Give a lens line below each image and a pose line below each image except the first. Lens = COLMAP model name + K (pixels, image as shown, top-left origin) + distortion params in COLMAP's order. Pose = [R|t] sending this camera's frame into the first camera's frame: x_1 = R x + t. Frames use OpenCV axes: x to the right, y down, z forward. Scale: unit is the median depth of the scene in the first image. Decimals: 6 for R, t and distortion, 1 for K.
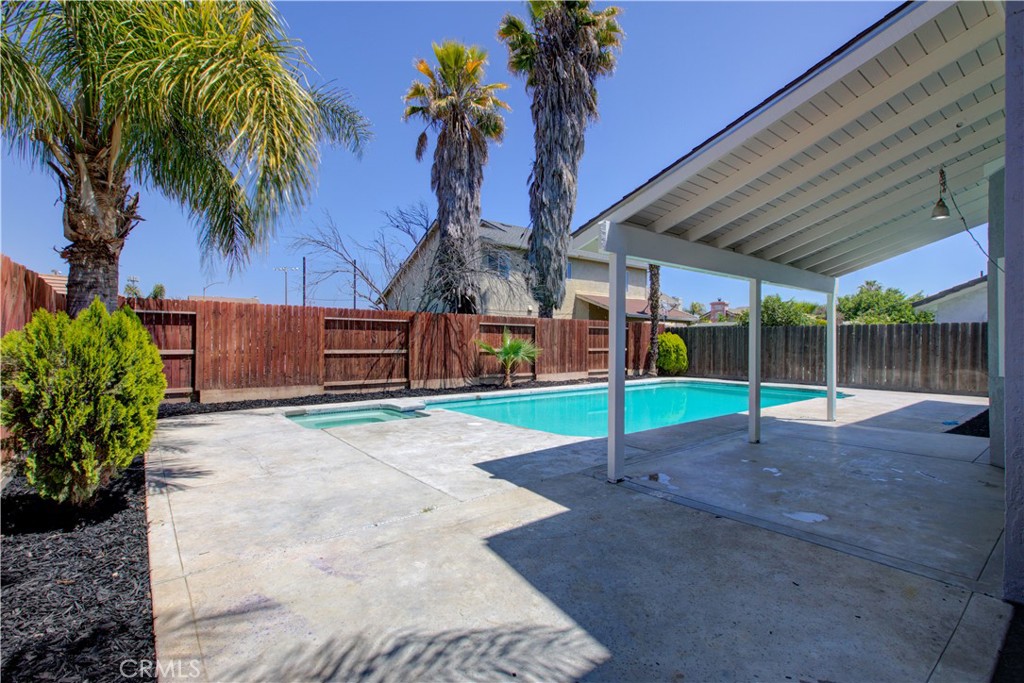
lens RADIAL K [[469.0, 0, 515.4], [0, 469.0, 334.5], [0, 0, 1]] dist [-0.005743, 0.003954]
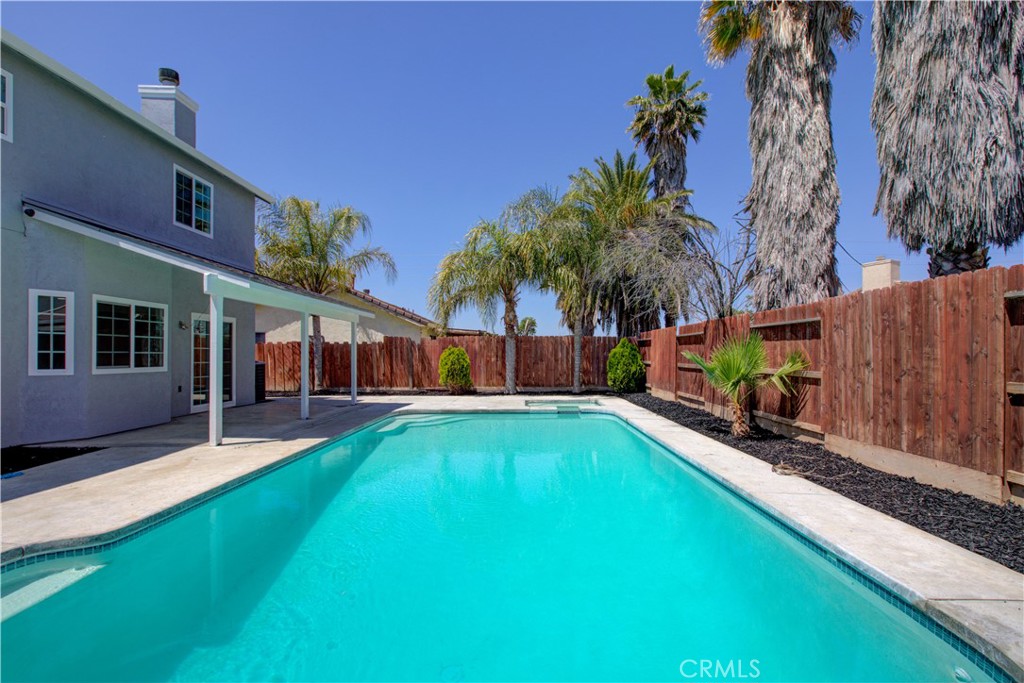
lens RADIAL K [[469.0, 0, 551.5], [0, 469.0, 356.5], [0, 0, 1]] dist [-0.005743, 0.003954]
pose [[-0.576236, -0.005501, -0.817265, 0.589115], [0.007182, 0.999905, -0.011794, 0.021367], [0.817252, -0.012665, -0.576141, 1.161674]]
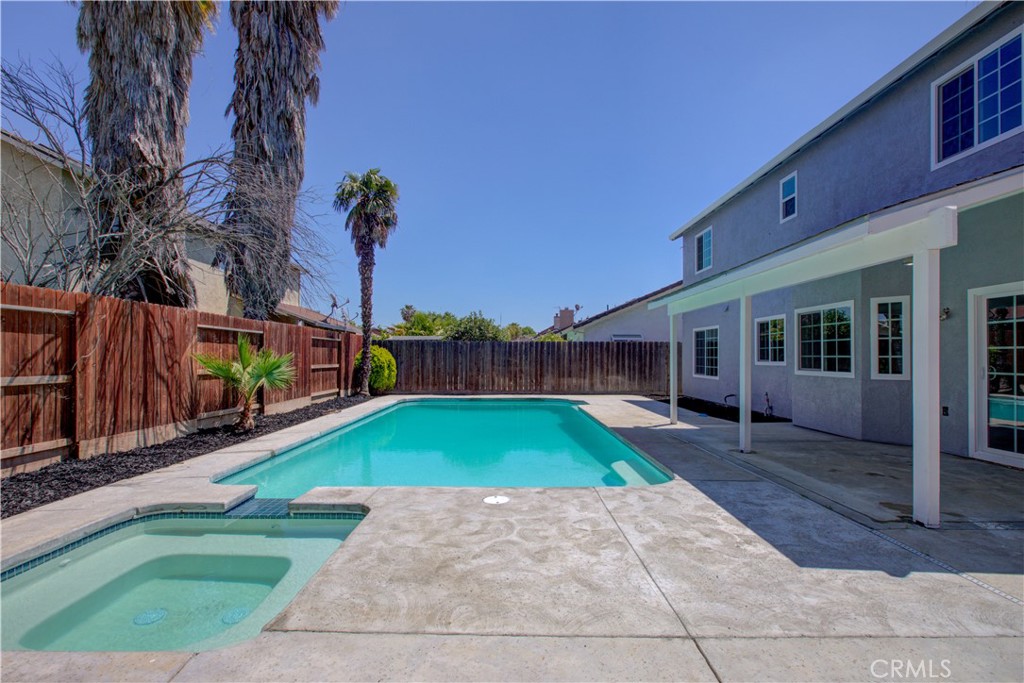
lens RADIAL K [[469.0, 0, 505.1], [0, 469.0, 354.7], [0, 0, 1]] dist [-0.005743, 0.003954]
pose [[0.621845, -0.000102, 0.783140, -0.298906], [-0.011384, 0.999893, 0.009169, 0.002711], [-0.783058, -0.014617, 0.621777, 0.352871]]
